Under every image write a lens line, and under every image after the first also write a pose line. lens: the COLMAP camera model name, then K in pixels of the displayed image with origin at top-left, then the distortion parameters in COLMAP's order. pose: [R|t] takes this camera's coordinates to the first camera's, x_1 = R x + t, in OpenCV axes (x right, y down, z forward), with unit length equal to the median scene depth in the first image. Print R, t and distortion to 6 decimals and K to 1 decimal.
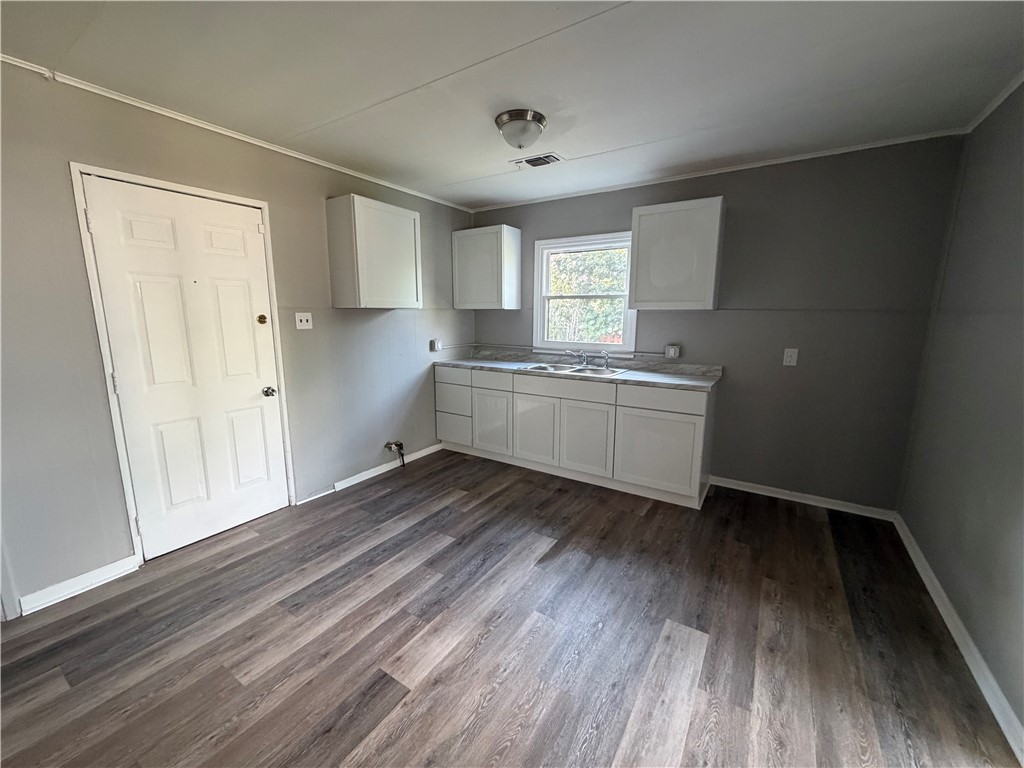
lens RADIAL K [[405.9, 0, 512.0], [0, 405.9, 384.0], [0, 0, 1]] dist [-0.000526, -0.000780]
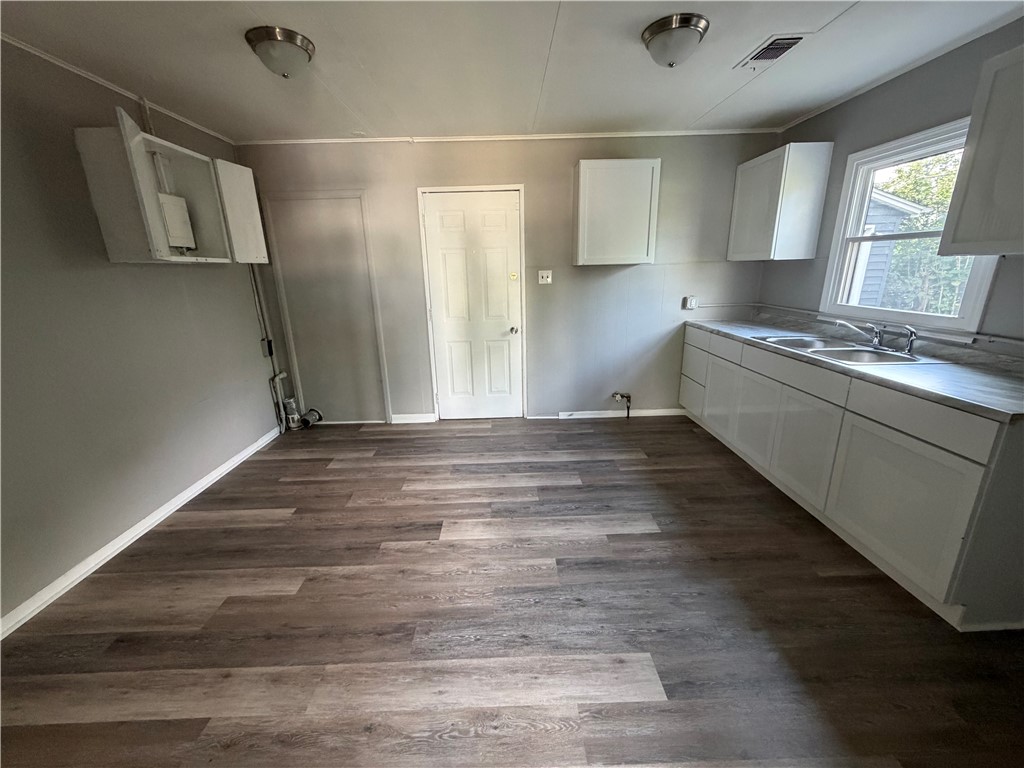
lens RADIAL K [[405.9, 0, 512.0], [0, 405.9, 384.0], [0, 0, 1]] dist [-0.000526, -0.000780]
pose [[0.564973, 0.210819, -0.797722, 0.565009], [-0.116666, 0.977505, 0.175705, -0.048035], [0.816820, -0.006202, 0.576860, 0.223572]]
